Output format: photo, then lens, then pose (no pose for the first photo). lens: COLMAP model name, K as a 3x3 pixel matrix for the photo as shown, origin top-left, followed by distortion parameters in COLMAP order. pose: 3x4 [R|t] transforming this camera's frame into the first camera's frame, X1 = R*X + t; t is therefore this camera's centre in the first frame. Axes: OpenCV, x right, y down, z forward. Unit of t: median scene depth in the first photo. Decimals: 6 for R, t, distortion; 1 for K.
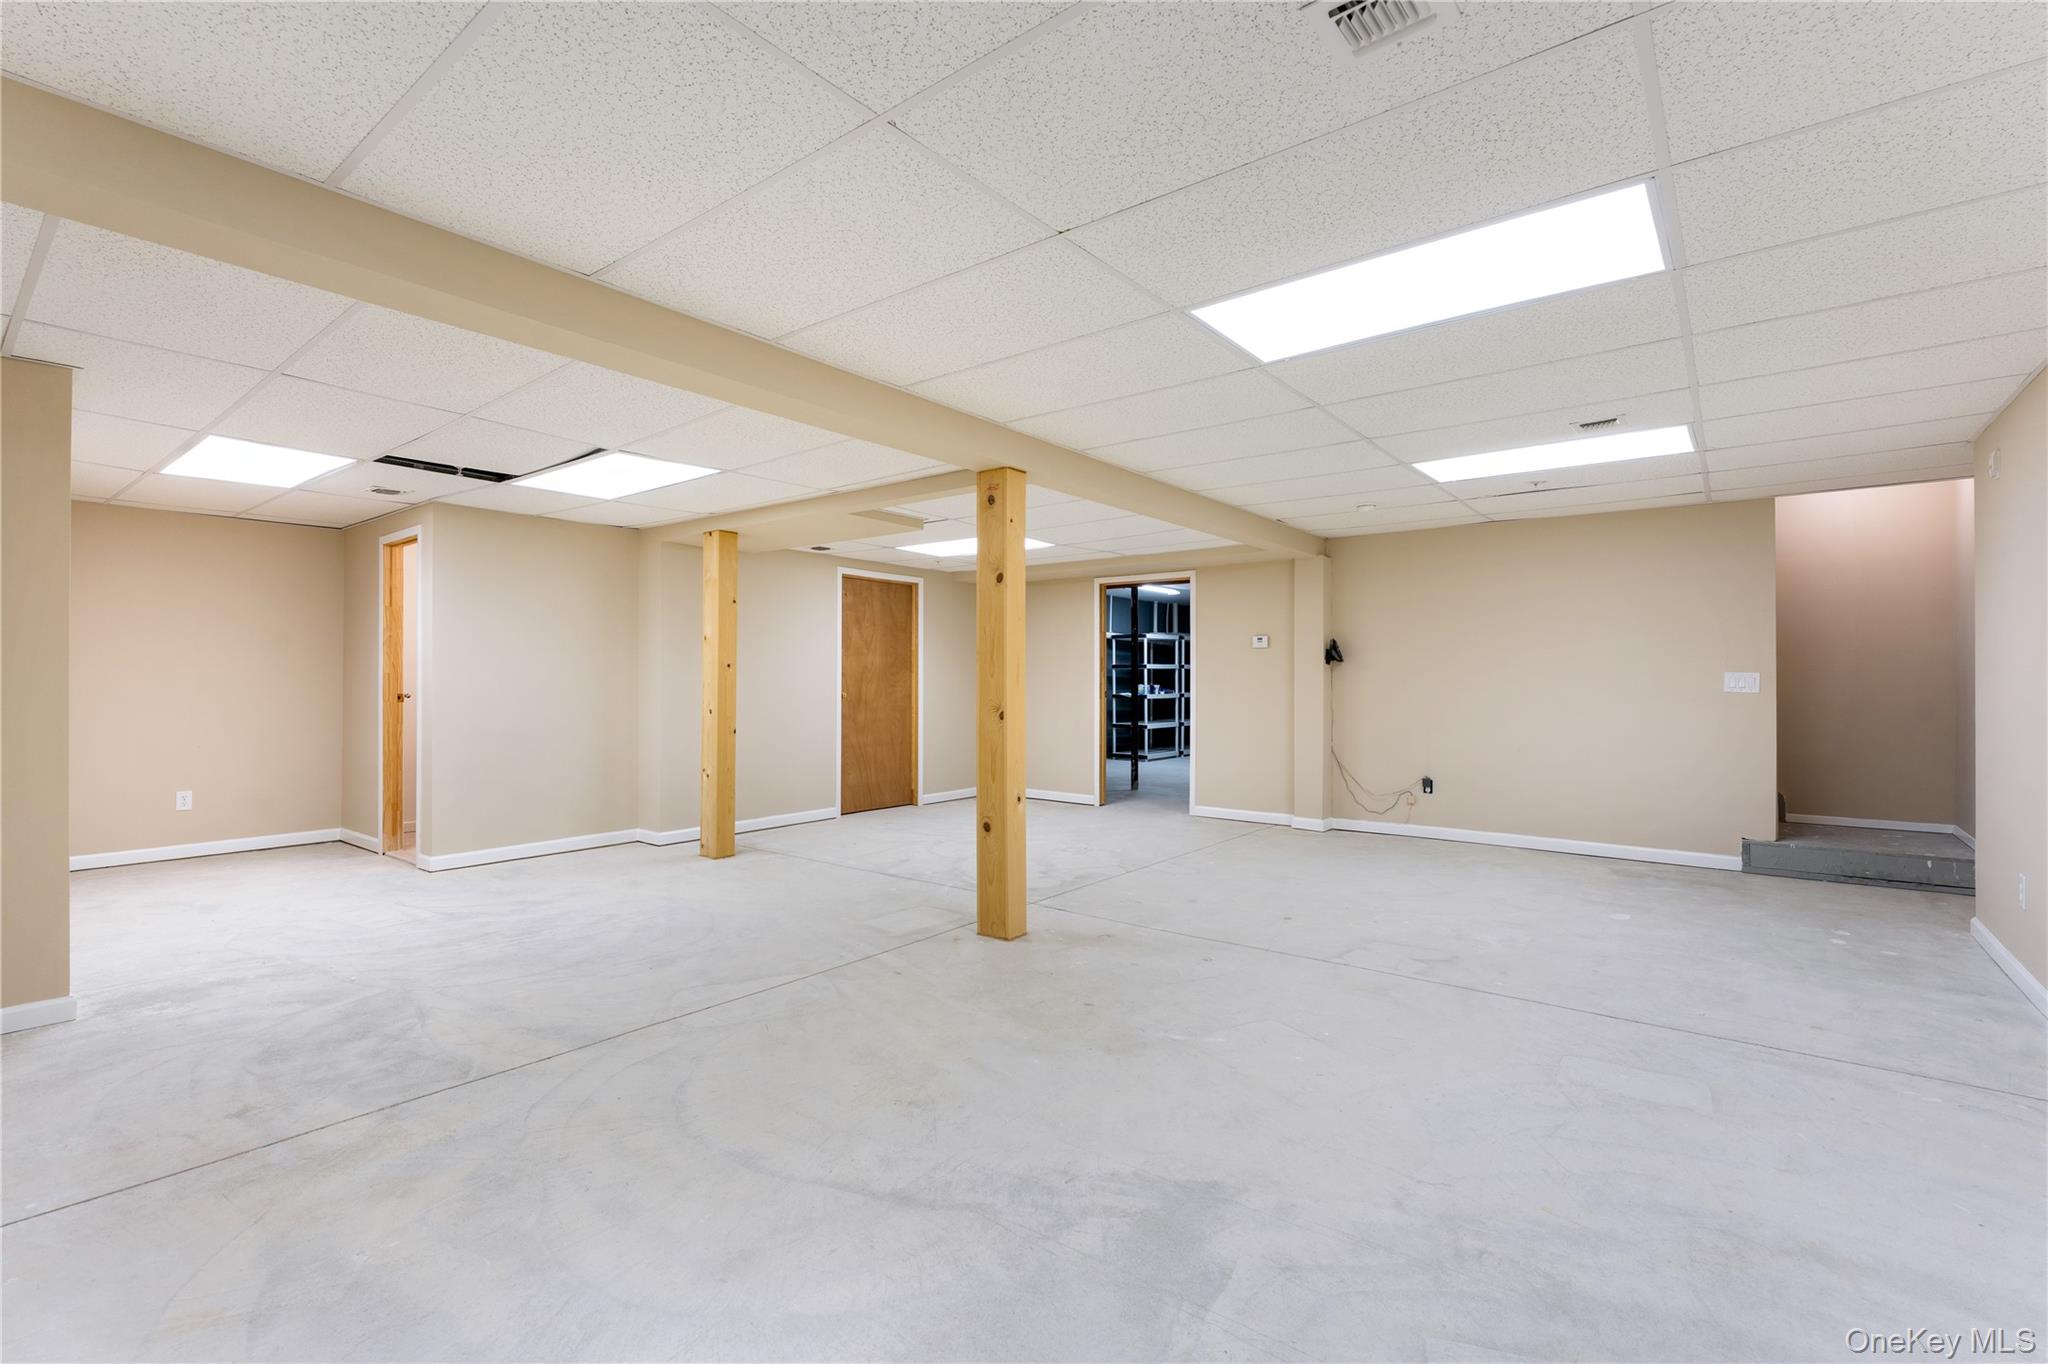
lens RADIAL K [[909.2, 0, 1025.1], [0, 909.2, 686.3], [0, 0, 1]] dist [0.001222, 0.000052]
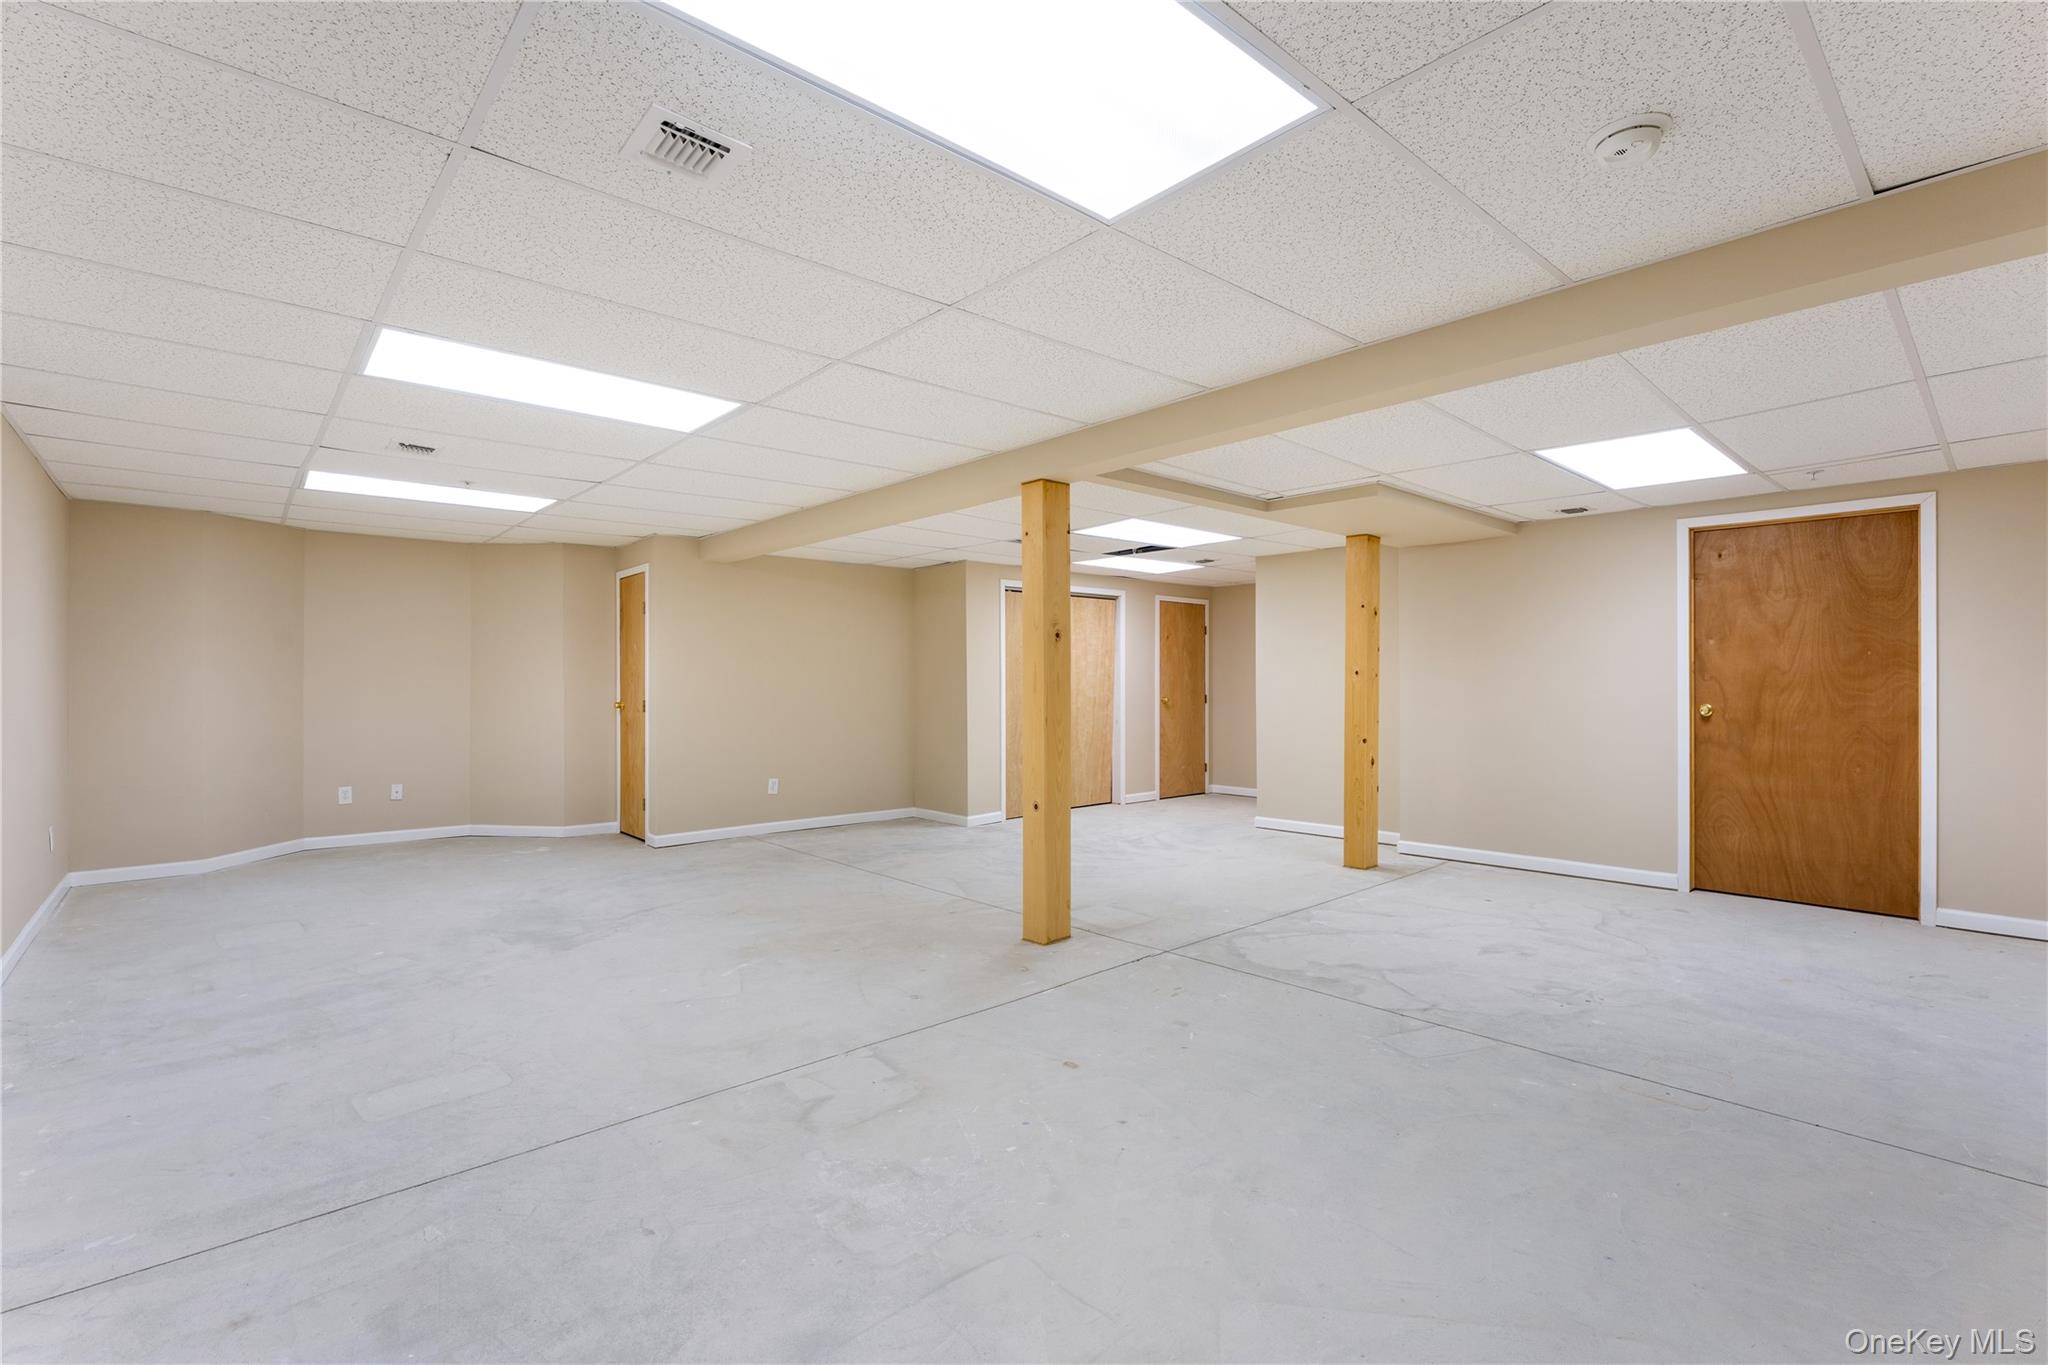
lens RADIAL K [[909.2, 0, 1025.1], [0, 909.2, 677.2], [0, 0, 1]] dist [0.001222, 0.000052]
pose [[-0.165427, -0.009266, -0.986179, 0.804933], [-0.005818, 0.999948, -0.008419, -0.008506], [0.986205, 0.004345, -0.165472, 0.935920]]
